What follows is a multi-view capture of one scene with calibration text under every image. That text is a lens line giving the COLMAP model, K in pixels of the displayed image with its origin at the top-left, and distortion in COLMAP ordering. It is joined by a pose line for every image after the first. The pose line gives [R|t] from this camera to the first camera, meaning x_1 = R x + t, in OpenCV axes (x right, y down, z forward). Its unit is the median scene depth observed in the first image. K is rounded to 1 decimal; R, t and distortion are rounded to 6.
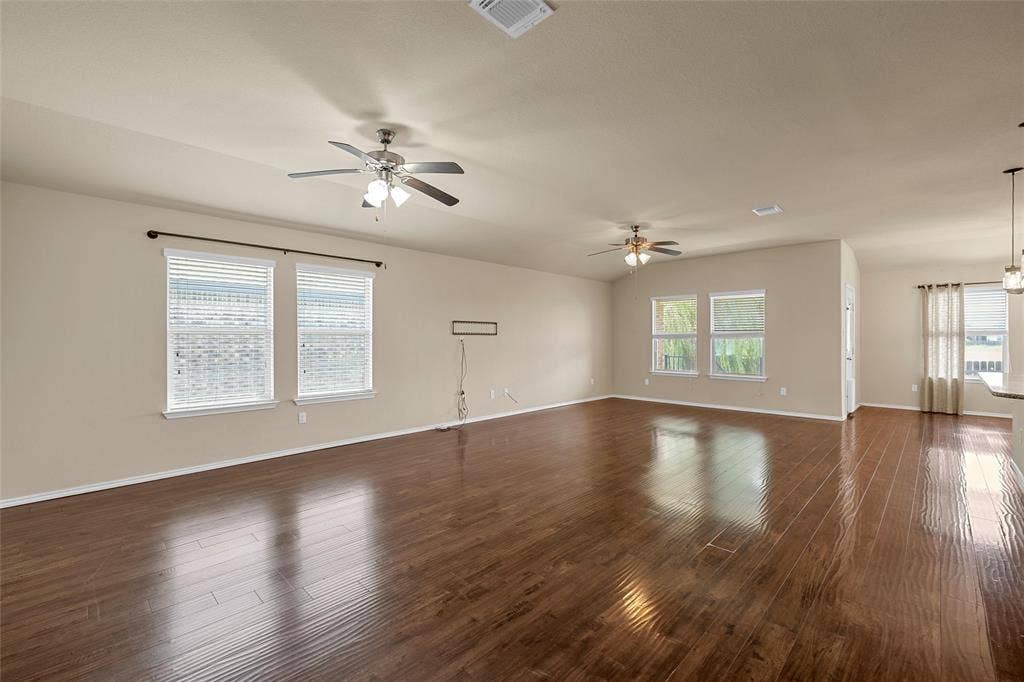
lens RADIAL K [[432.8, 0, 514.4], [0, 432.8, 339.8], [0, 0, 1]] dist [0.000756, 0.000291]
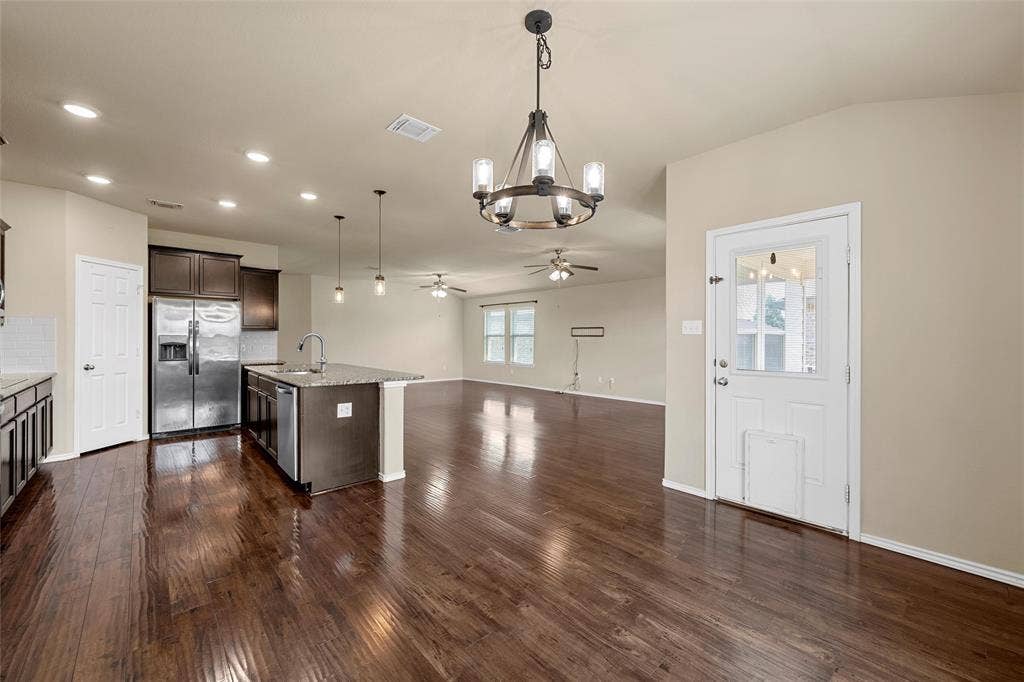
lens RADIAL K [[406.8, 0, 513.7], [0, 406.8, 340.1], [0, 0, 1]] dist [-0.000658, -0.000087]
pose [[-0.058596, 0.003938, -0.998274, 1.197193], [-0.008314, 0.999956, 0.004432, -0.002847], [0.998247, 0.008560, -0.058560, 0.765246]]
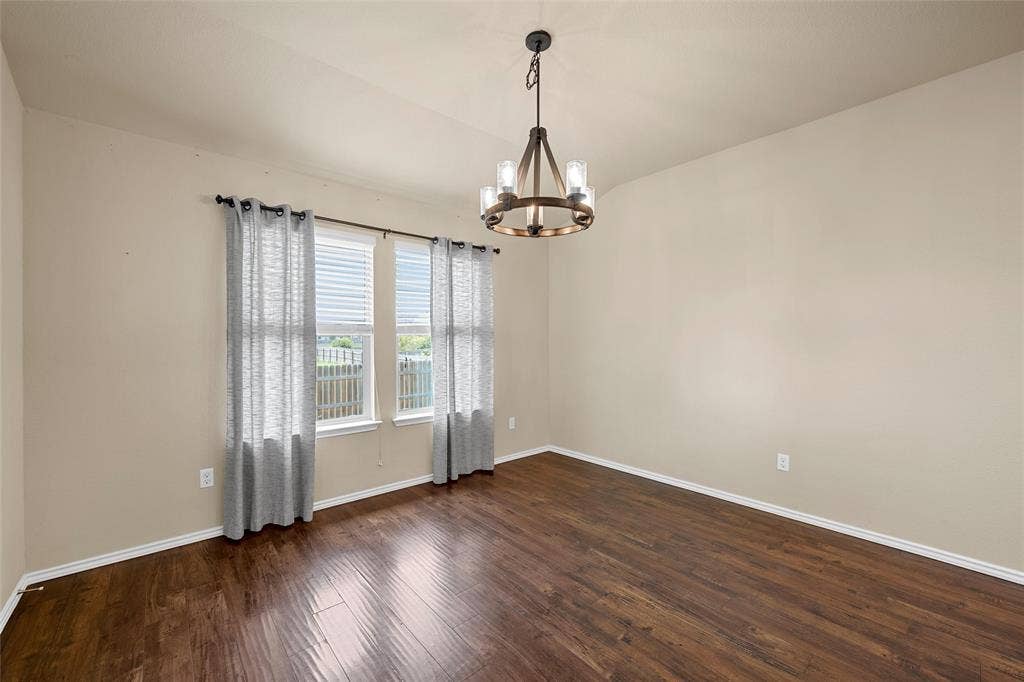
lens RADIAL K [[406.8, 0, 513.7], [0, 406.8, 340.1], [0, 0, 1]] dist [-0.000658, -0.000087]
pose [[0.082538, 0.000487, 0.996588, 0.640395], [0.003770, 0.999993, -0.000801, -0.002866], [-0.996581, 0.003823, 0.082535, 0.758292]]
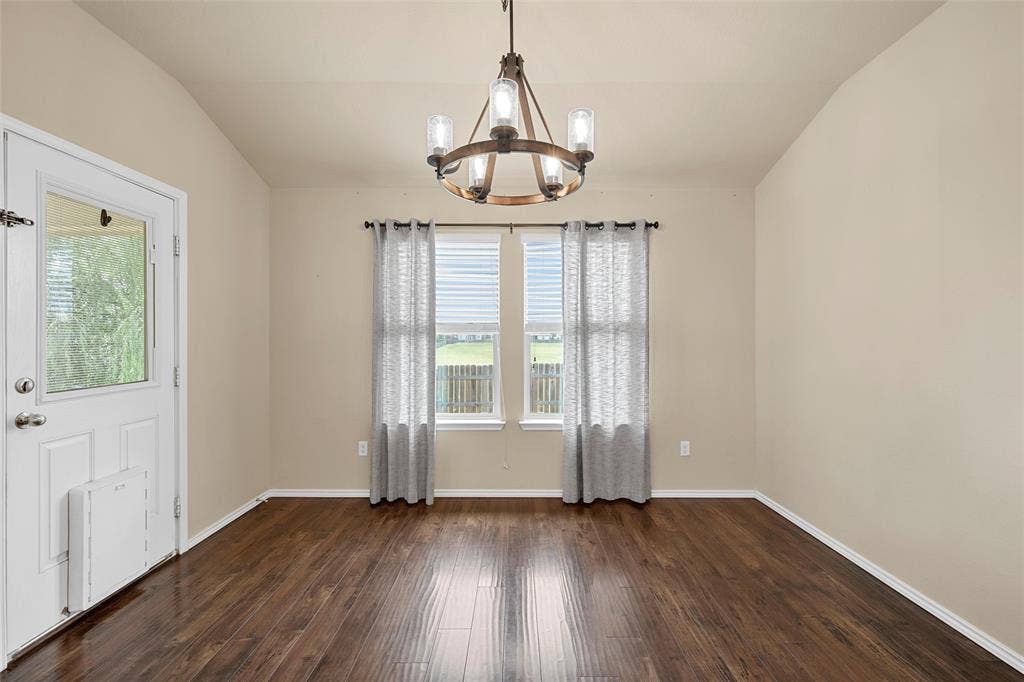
lens RADIAL K [[421.4, 0, 513.9], [0, 421.4, 337.5], [0, 0, 1]] dist [-0.000335, 0.000167]
pose [[0.718846, 0.002947, 0.695163, 0.773071], [0.001086, 0.999985, -0.005362, -0.002620], [-0.695169, 0.004610, 0.718832, 0.604404]]
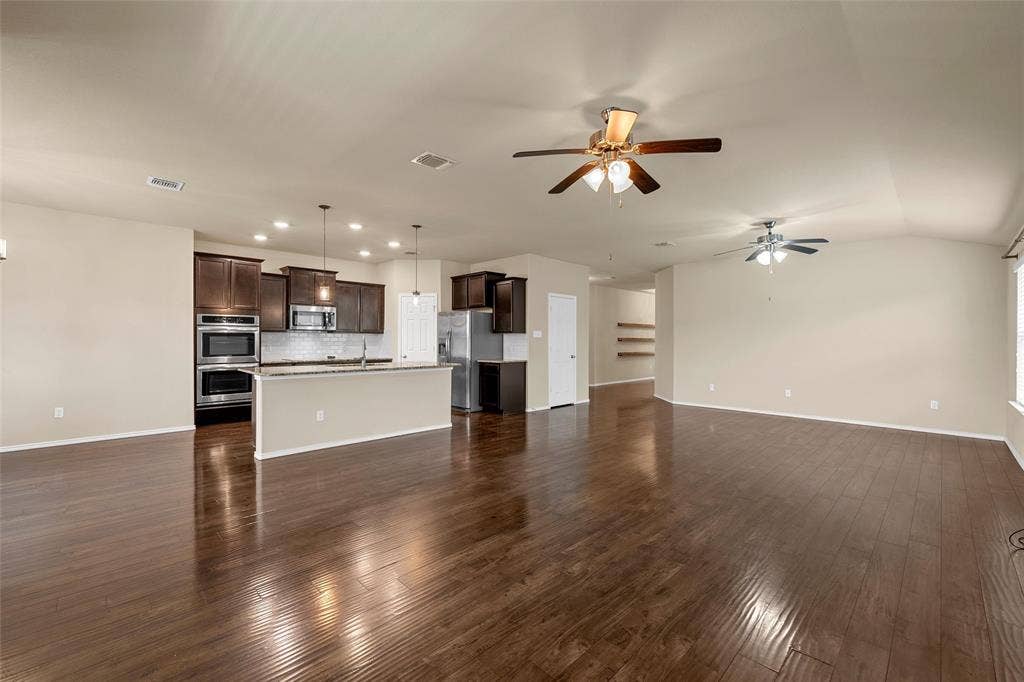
lens RADIAL K [[421.4, 0, 513.9], [0, 421.4, 337.5], [0, 0, 1]] dist [-0.000335, 0.000167]
pose [[-0.999883, -0.002082, 0.015171, 0.312582], [-0.002091, 0.999998, -0.000560, -0.003917], [-0.015170, -0.000591, -0.999885, 1.204165]]
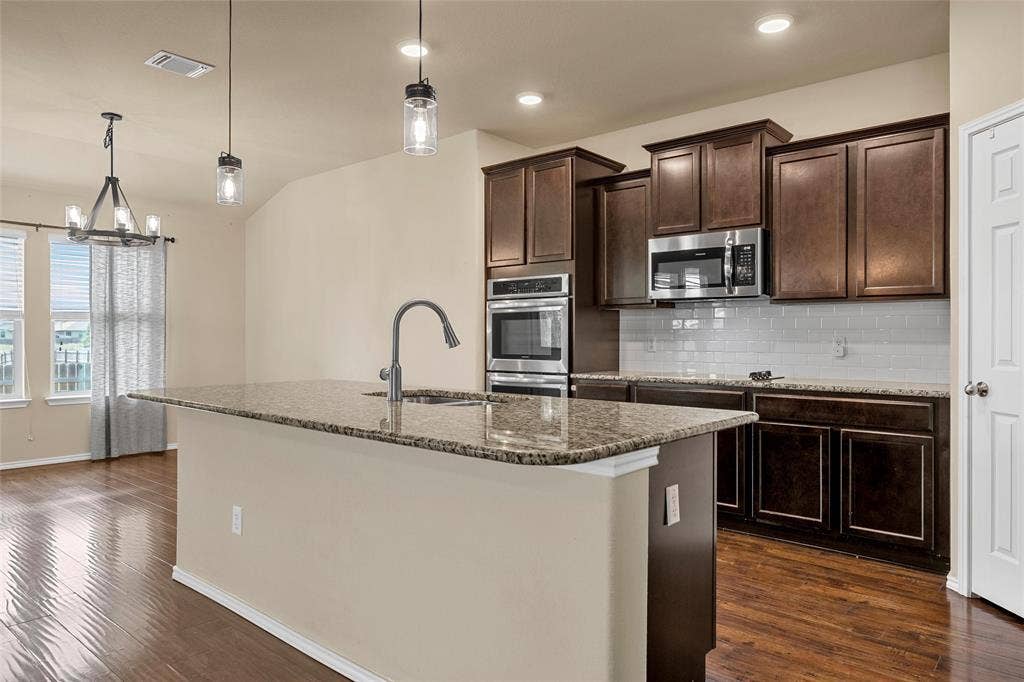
lens RADIAL K [[654.9, 0, 515.1], [0, 654.9, 336.1], [0, 0, 1]] dist [-0.002207, -0.000672]
pose [[-0.066605, 0.003527, 0.997773, 0.235166], [0.001993, 0.999992, -0.003402, 0.014262], [-0.997777, 0.001762, -0.066612, 0.398979]]
